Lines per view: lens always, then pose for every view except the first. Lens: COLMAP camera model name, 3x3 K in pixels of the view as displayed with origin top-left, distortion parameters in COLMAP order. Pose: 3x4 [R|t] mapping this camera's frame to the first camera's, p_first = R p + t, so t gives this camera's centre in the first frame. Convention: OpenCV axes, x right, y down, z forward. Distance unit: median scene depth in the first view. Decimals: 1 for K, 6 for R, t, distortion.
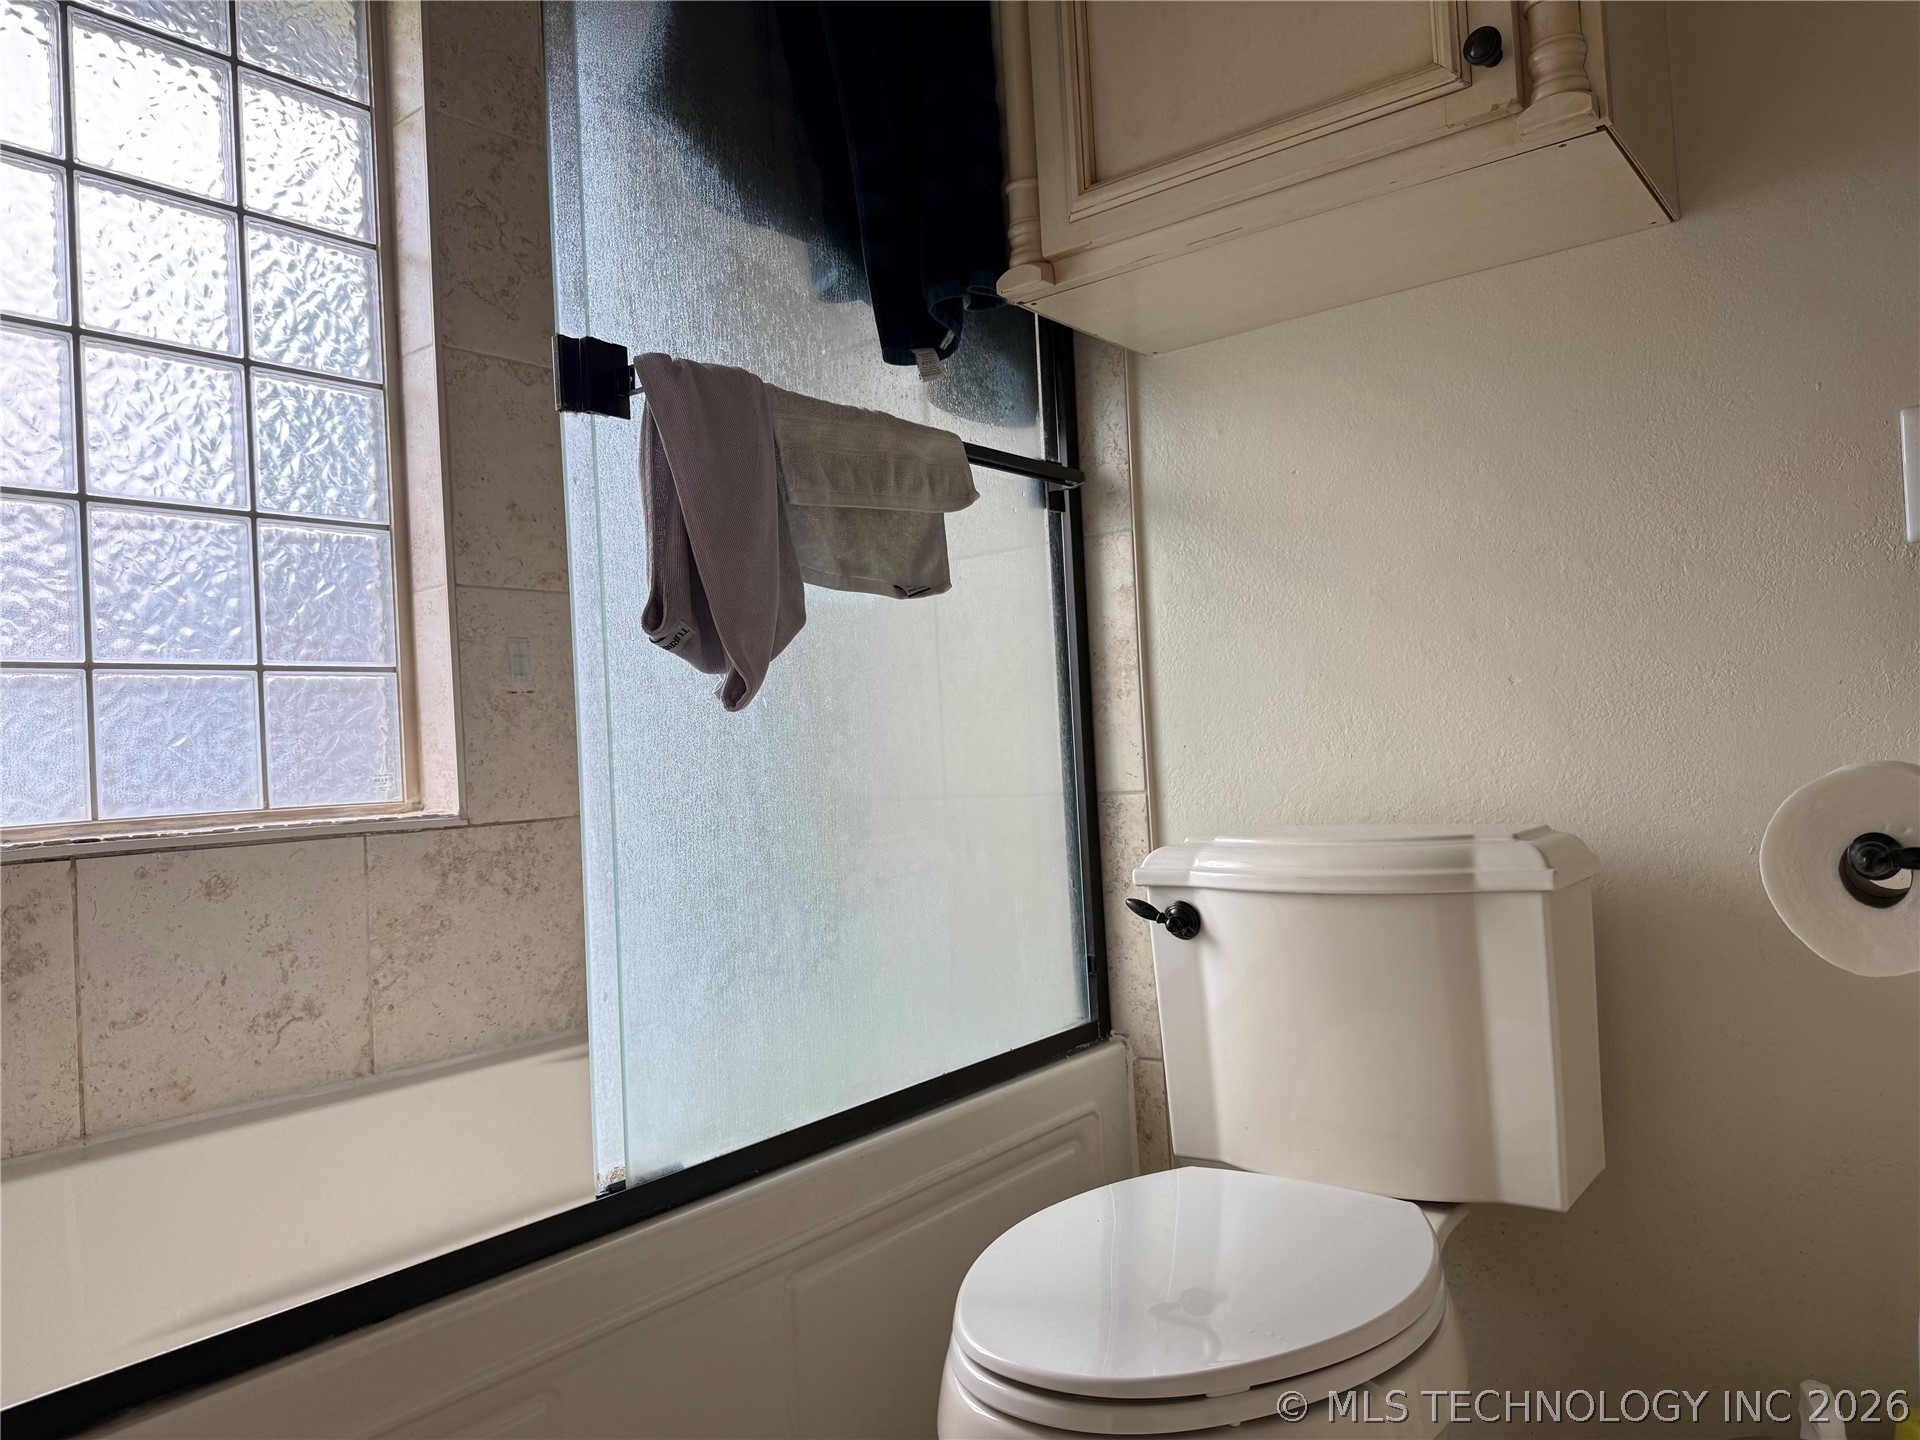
lens RADIAL K [[1334.8, 0, 961.4], [0, 1334.8, 737.9], [0, 0, 1]] dist [0.070844, -0.094943]
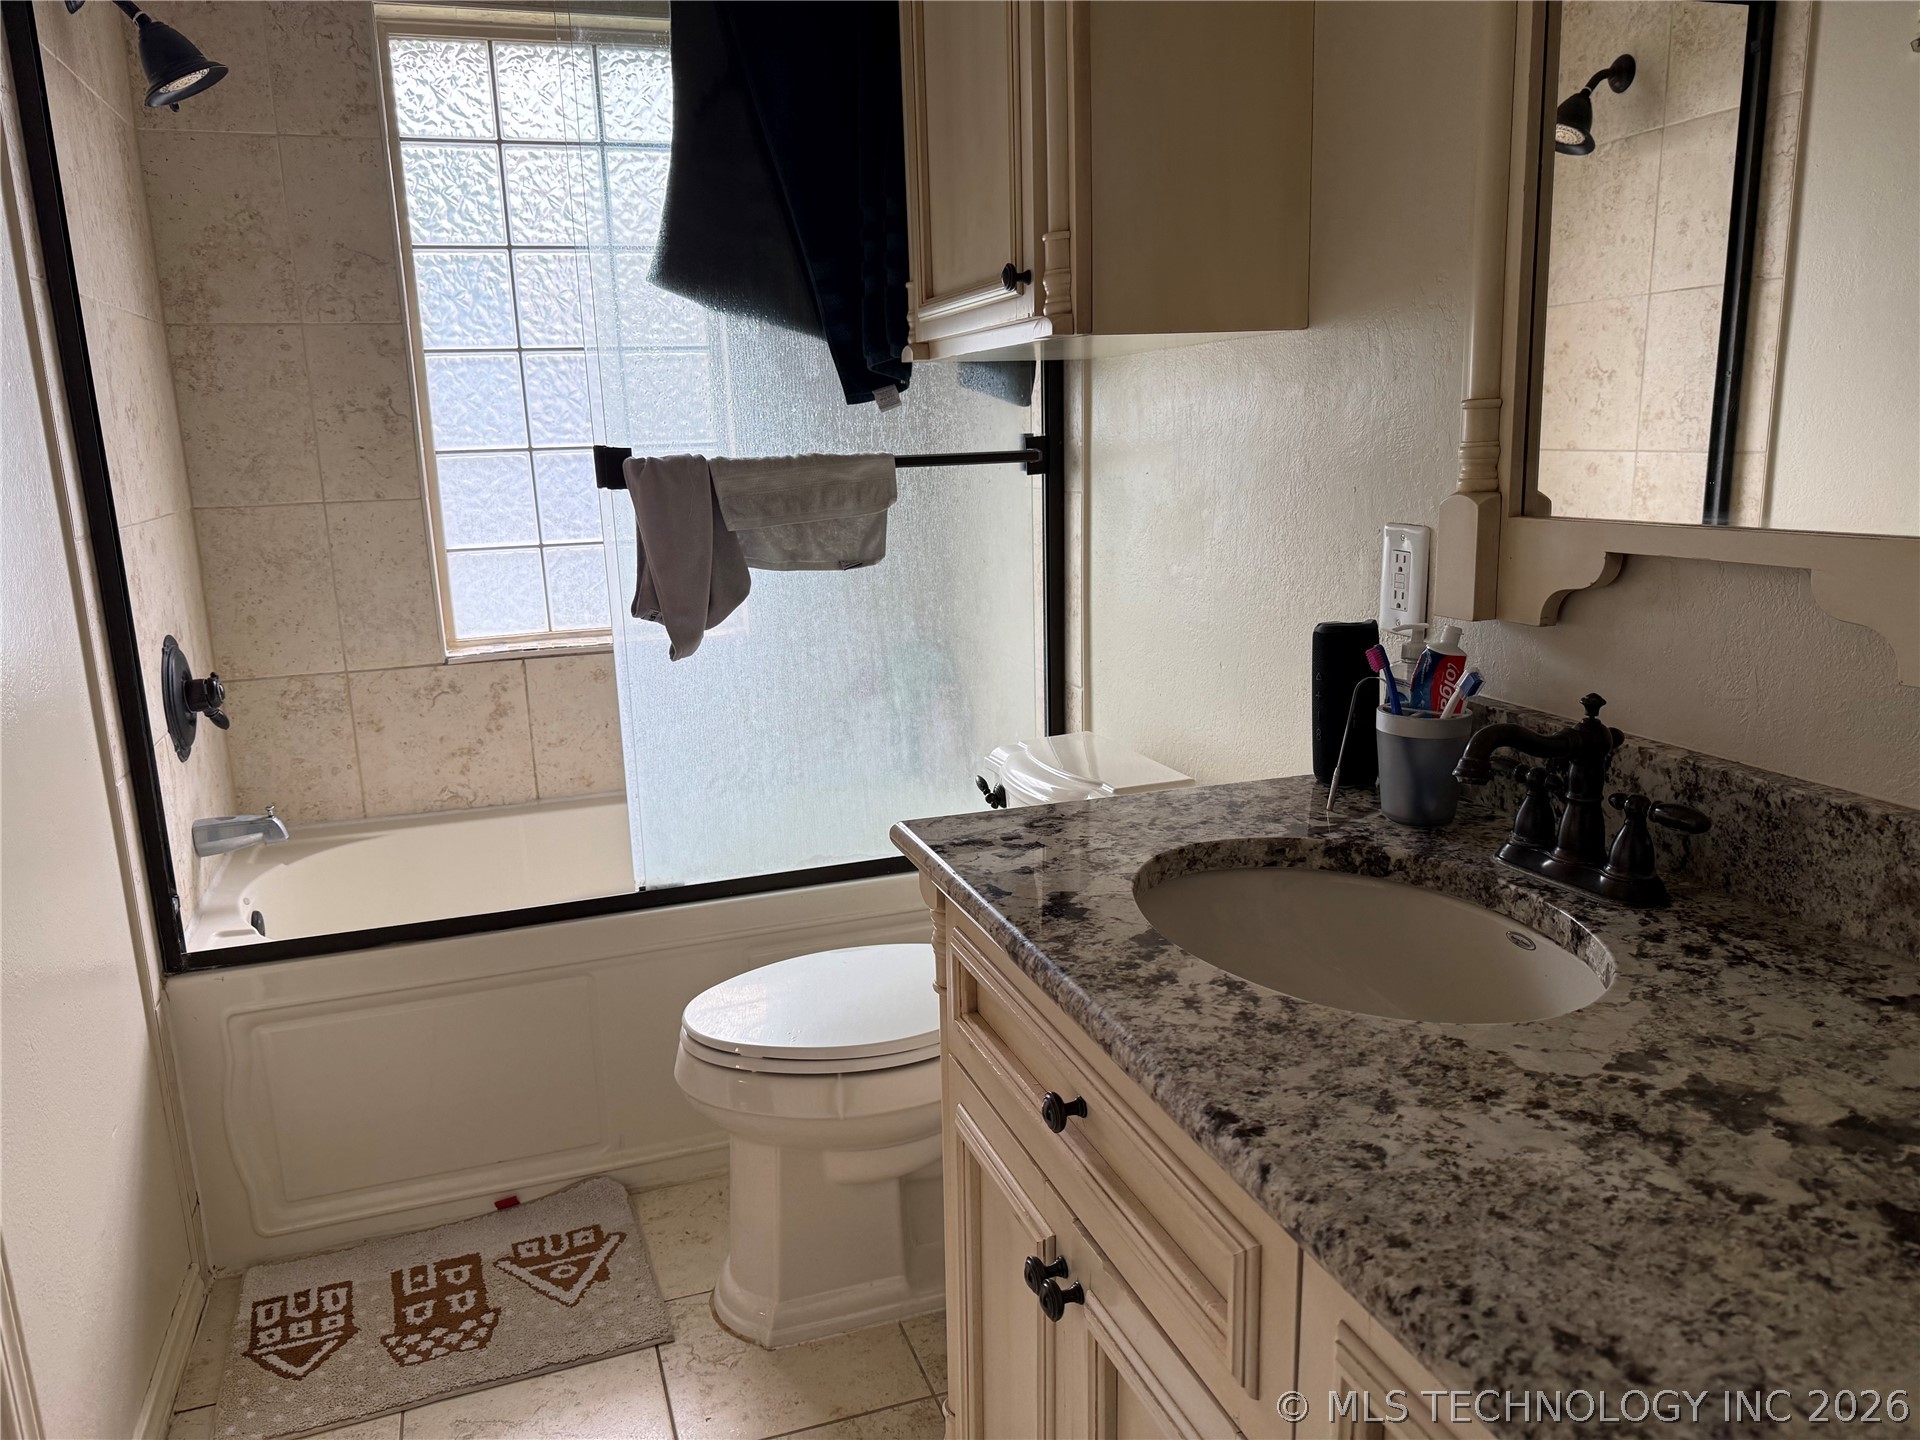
lens RADIAL K [[1334.8, 0, 961.4], [0, 1334.8, 737.9], [0, 0, 1]] dist [0.070844, -0.094943]
pose [[0.837642, 0.153560, -0.524190, 0.917791], [-0.008800, 0.963338, 0.268146, -0.334221], [0.546149, -0.219998, 0.808284, -0.230083]]
